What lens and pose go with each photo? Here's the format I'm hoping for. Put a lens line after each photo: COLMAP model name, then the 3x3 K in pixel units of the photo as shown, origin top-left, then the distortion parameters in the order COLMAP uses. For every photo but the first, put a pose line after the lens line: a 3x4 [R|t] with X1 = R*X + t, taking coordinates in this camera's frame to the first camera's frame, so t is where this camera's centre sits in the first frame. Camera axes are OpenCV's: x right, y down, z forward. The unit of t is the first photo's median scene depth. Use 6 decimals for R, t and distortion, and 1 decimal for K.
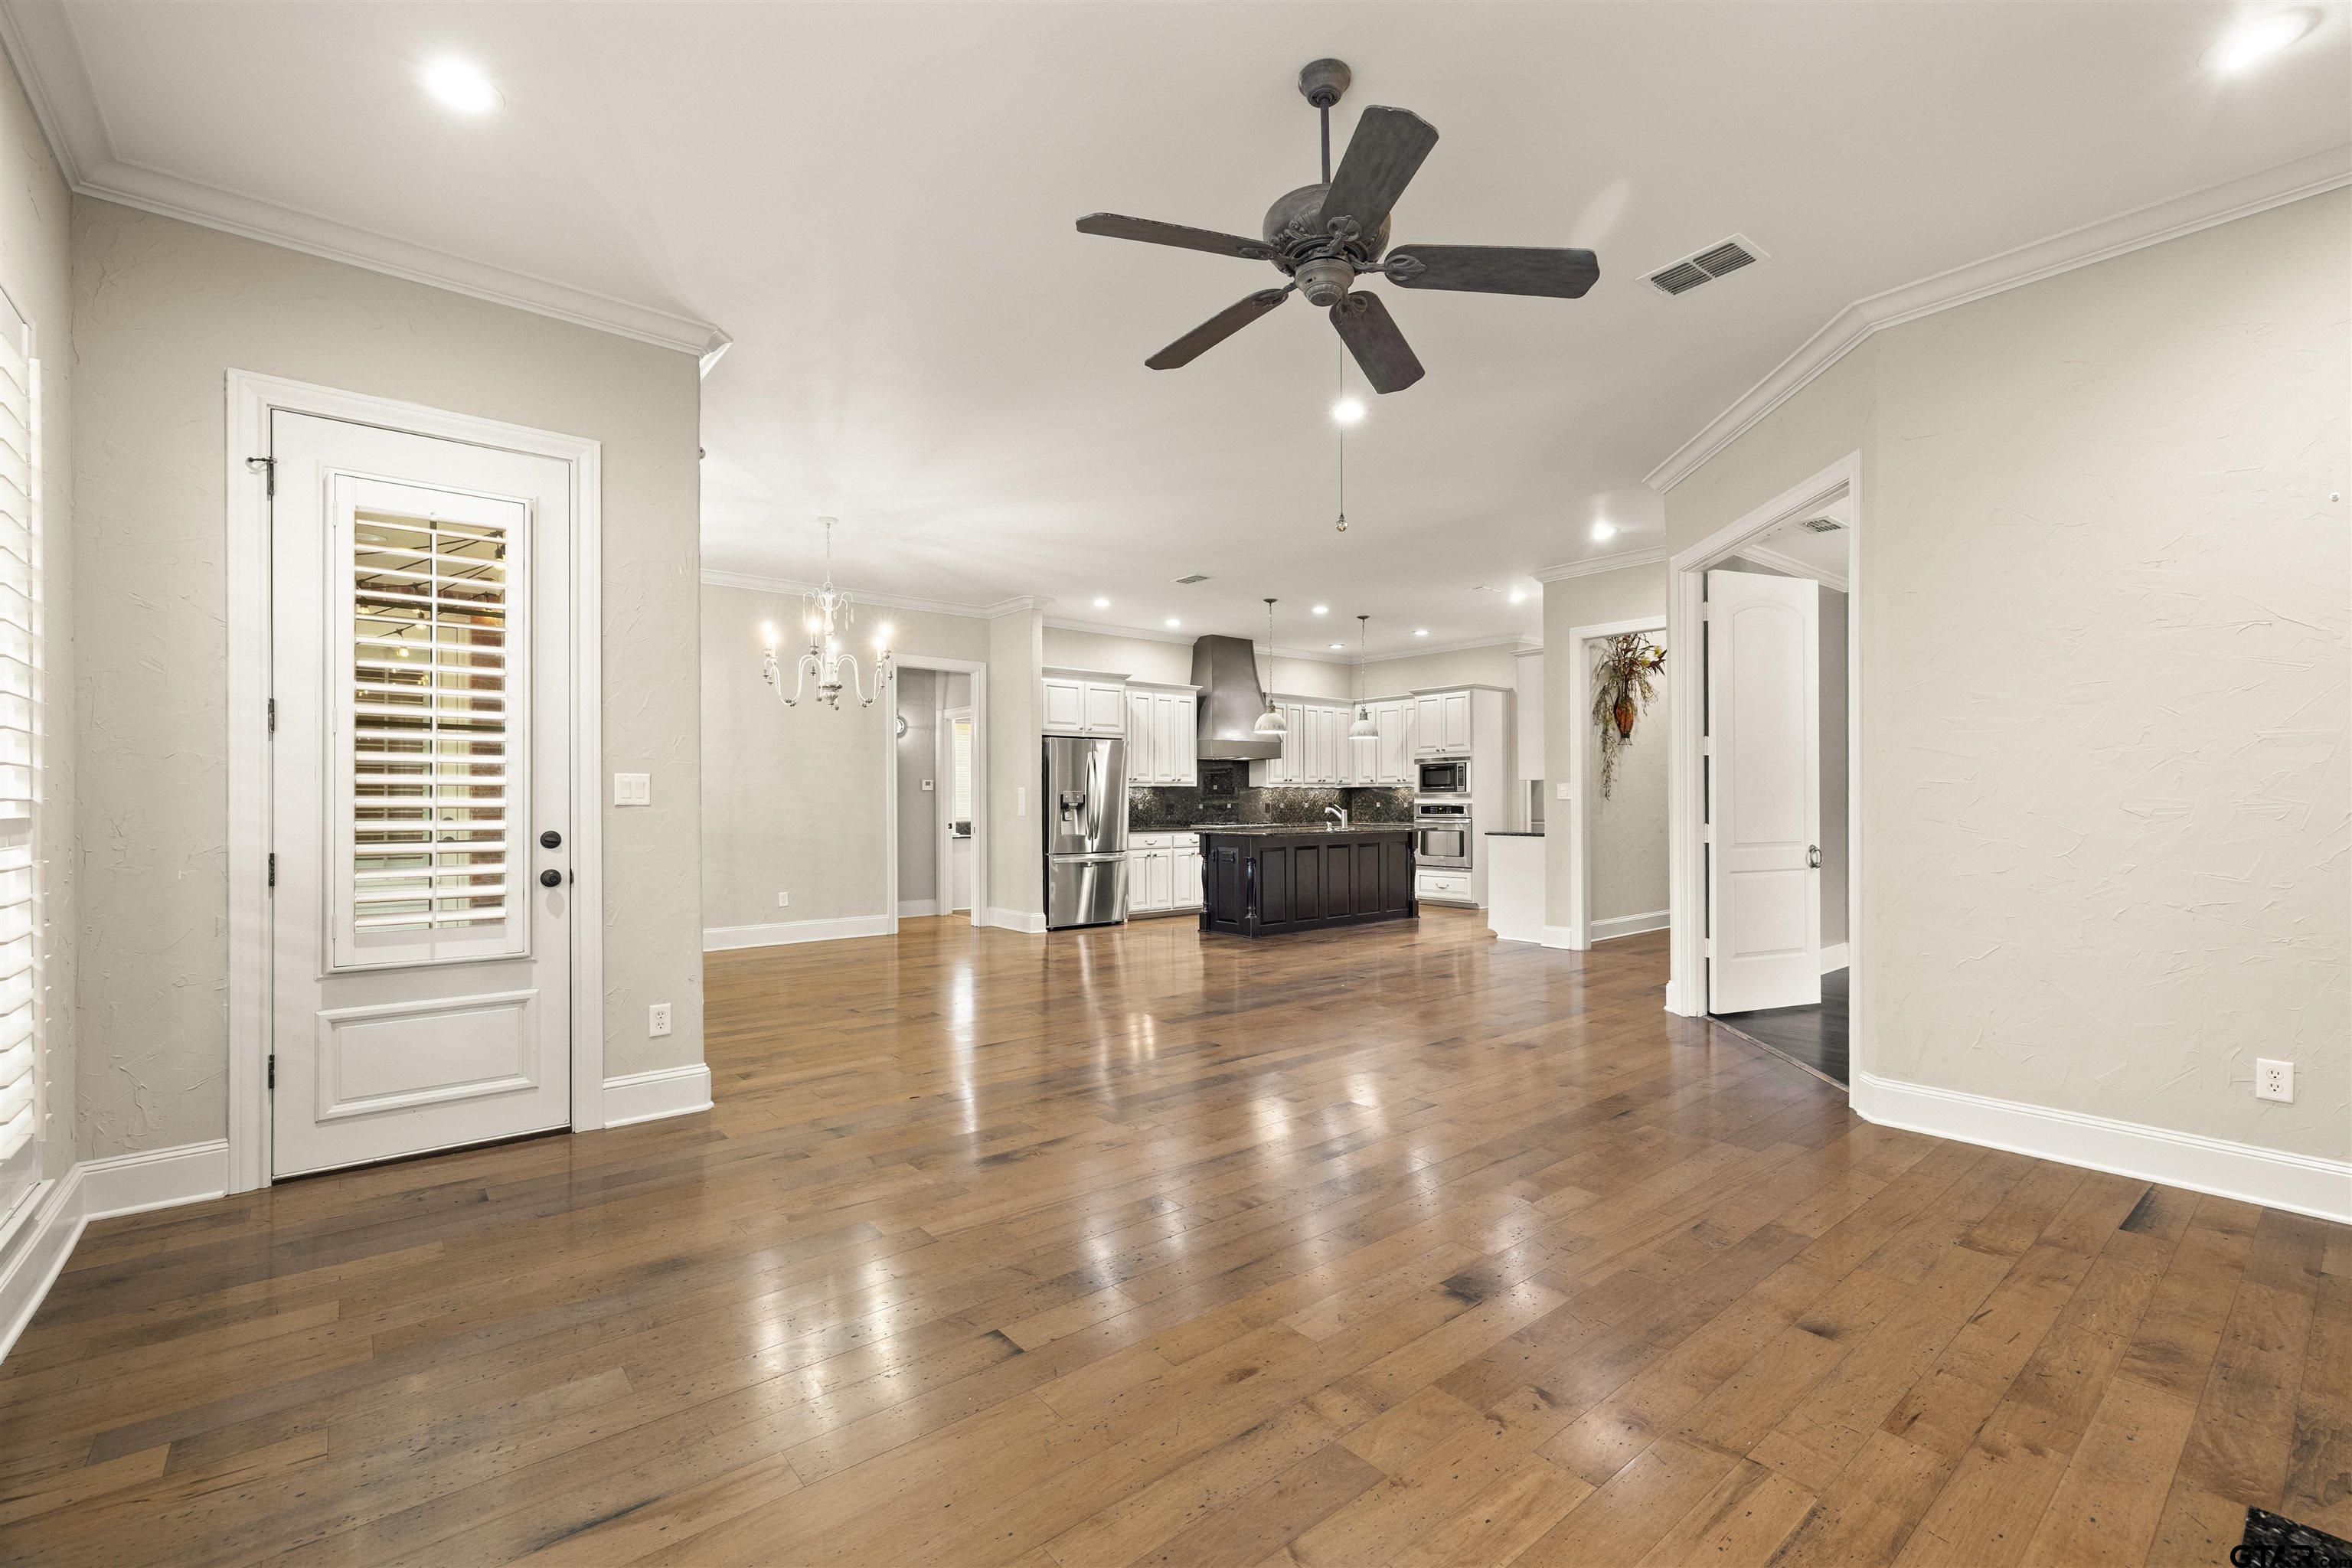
lens RADIAL K [[1003.3, 0, 1180.9], [0, 1003.3, 797.2], [0, 0, 1]] dist [0.002684, -0.000377]
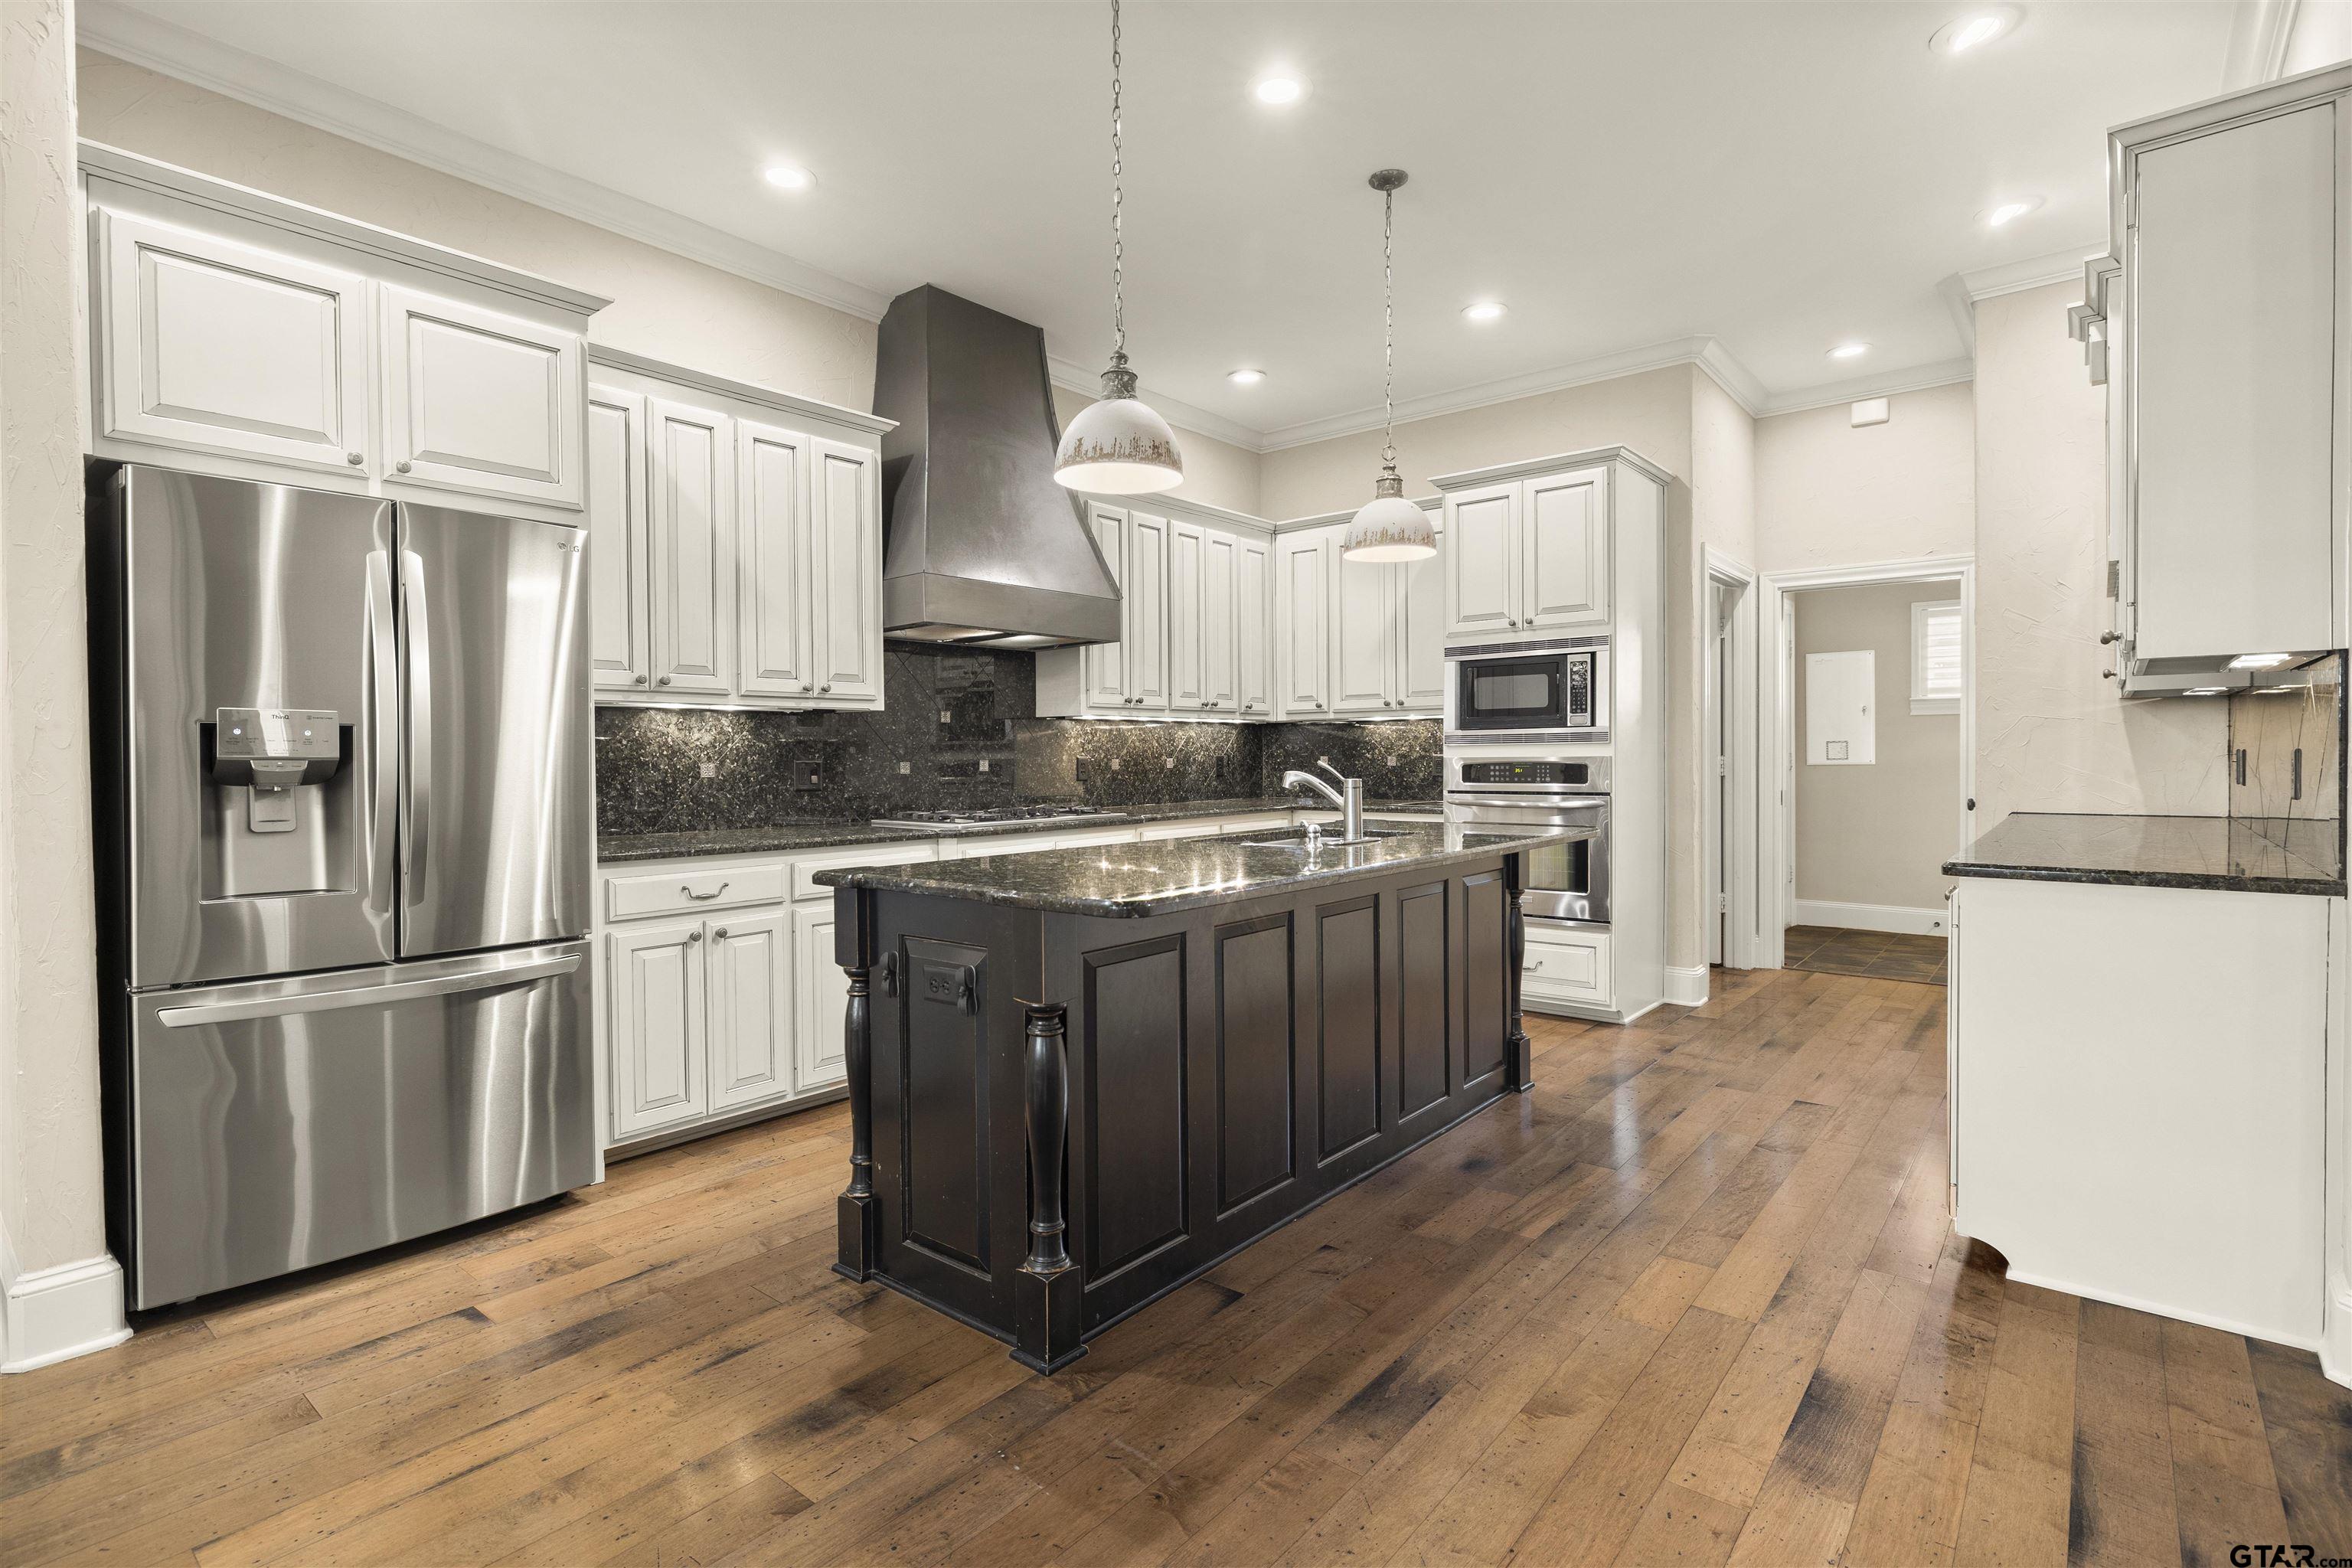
lens RADIAL K [[1150.6, 0, 1165.1], [0, 1150.6, 773.9], [0, 0, 1]] dist [0.002714, 0.001778]
pose [[0.984473, -0.006522, 0.175417, 0.041531], [0.003345, 0.999825, 0.018399, 0.004135], [-0.175506, -0.017526, 0.984322, 0.590012]]
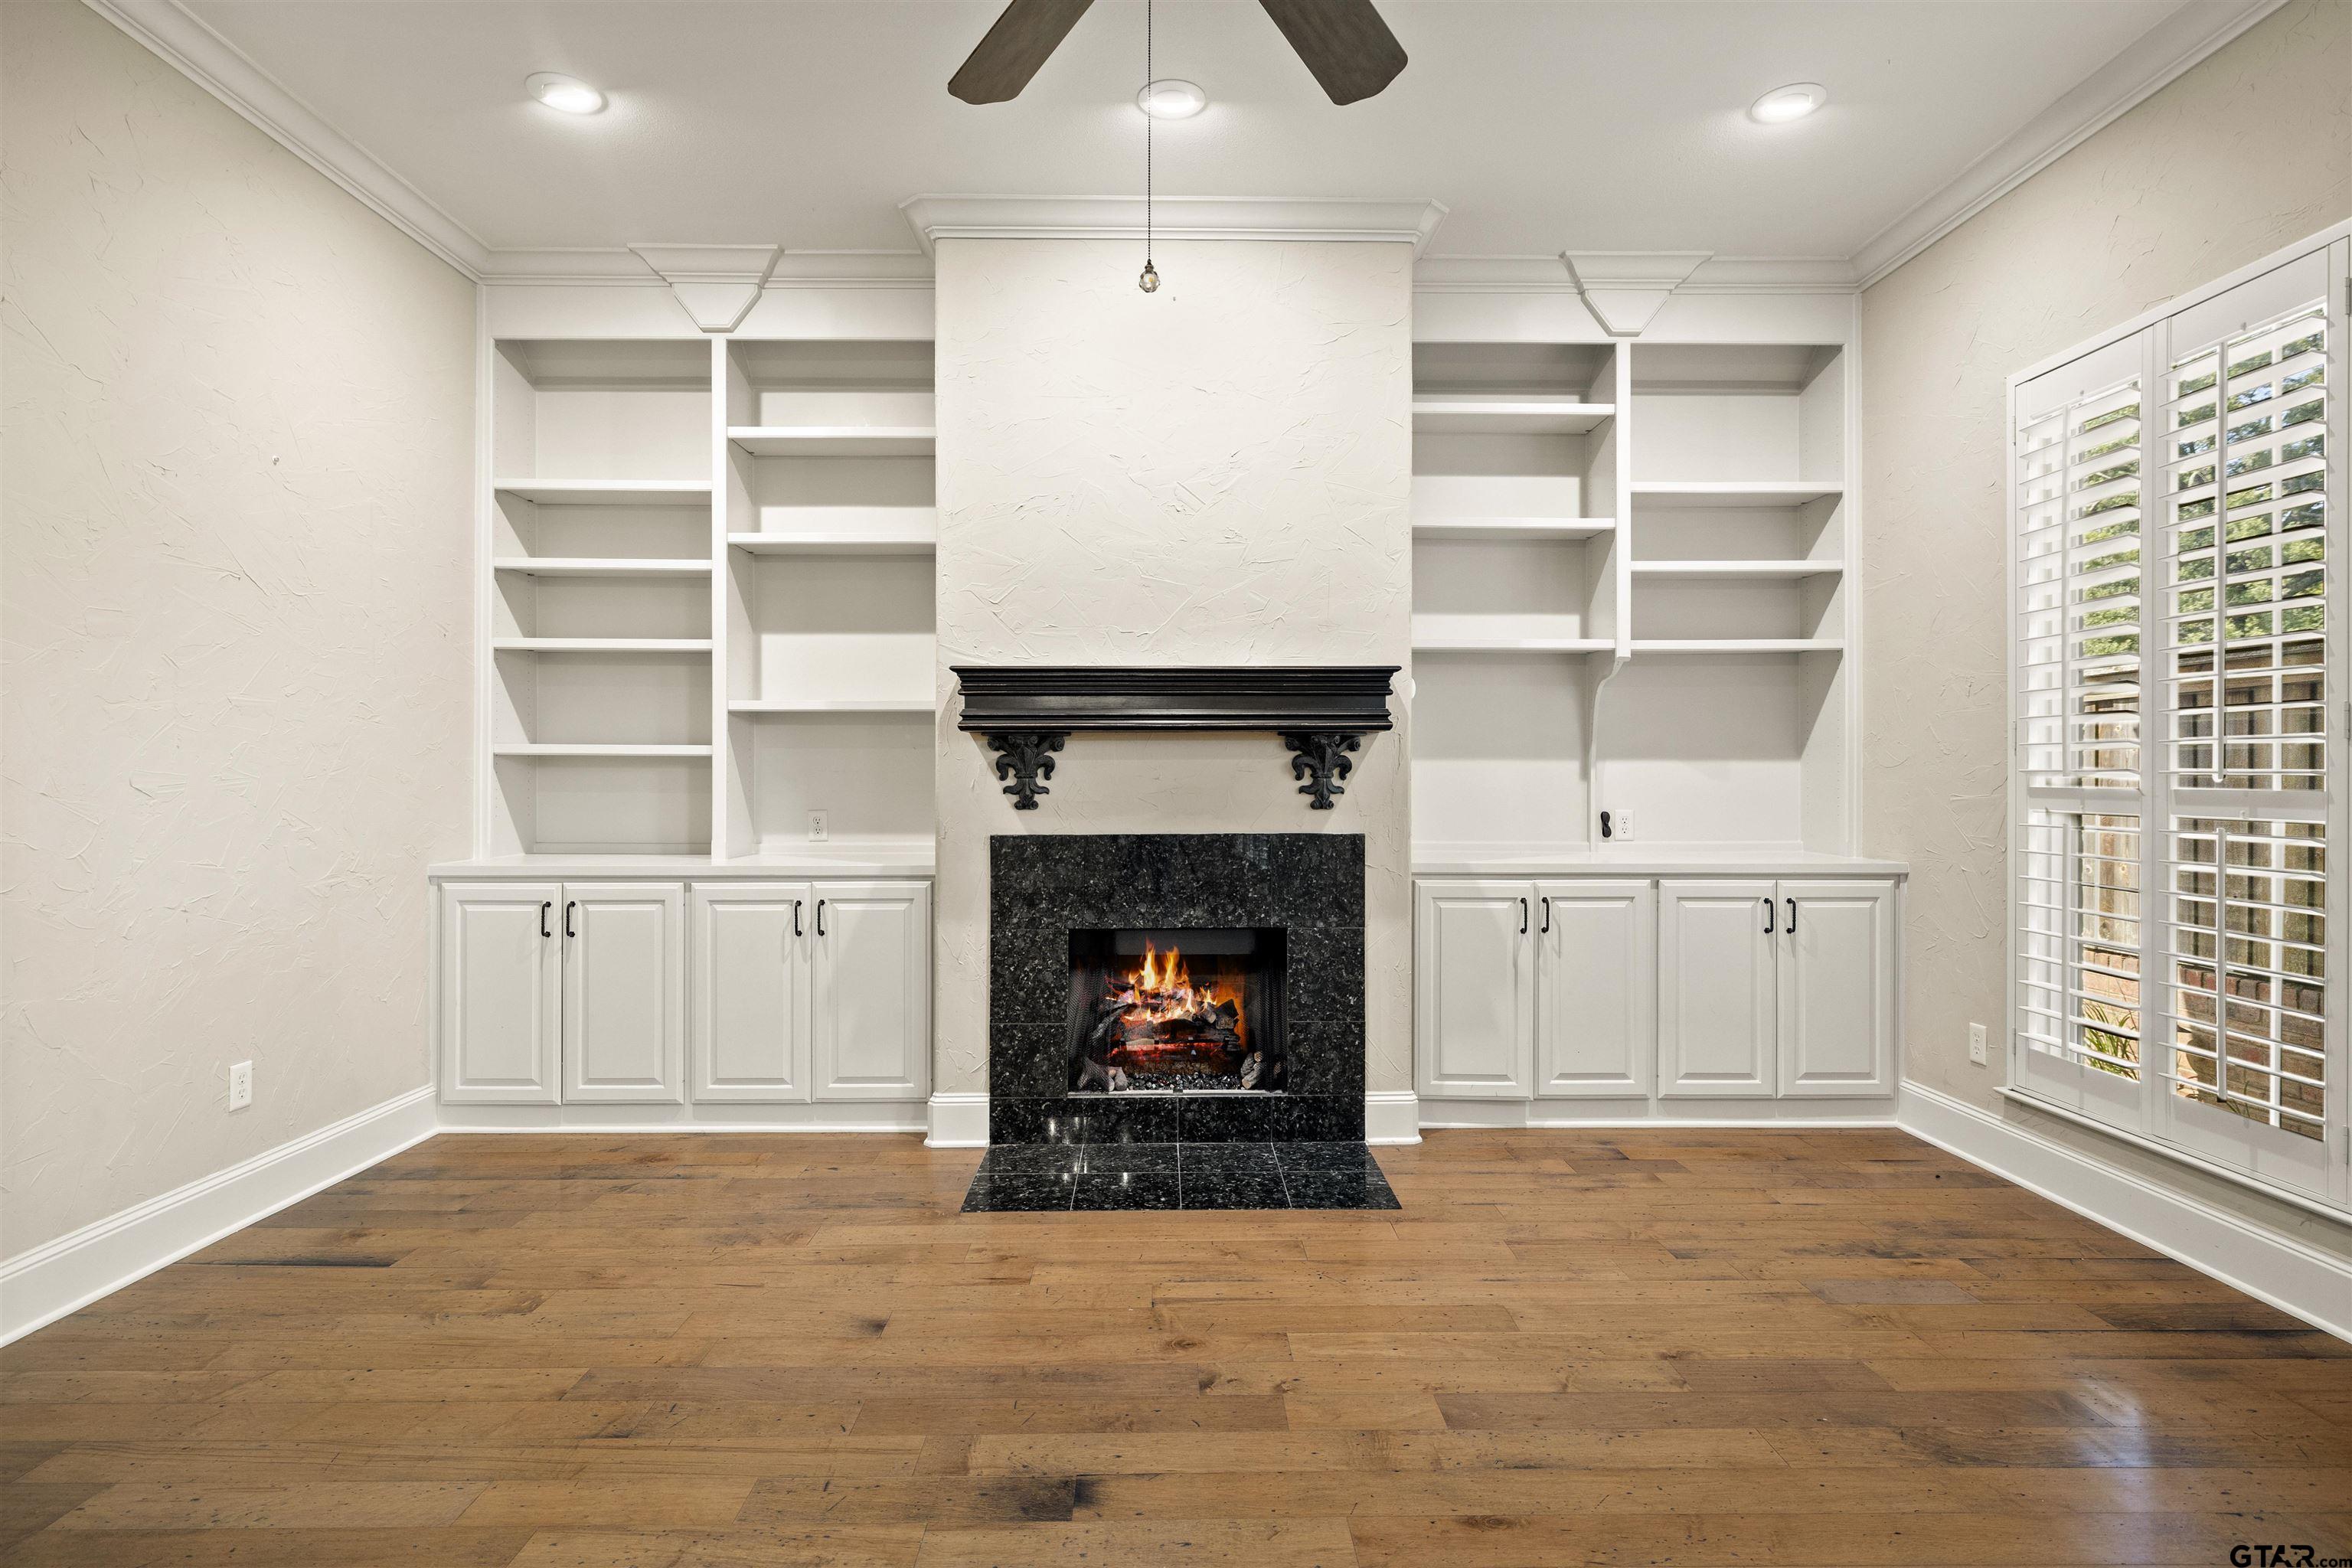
lens RADIAL K [[1187.3, 0, 1174.4], [0, 1187.3, 772.7], [0, 0, 1]] dist [0.000574, 0.001114]
pose [[-0.777945, 0.001107, 0.628331, -0.061649], [-0.001499, 0.999992, -0.003618, 0.001351], [-0.628330, -0.003757, -0.777937, 0.350506]]
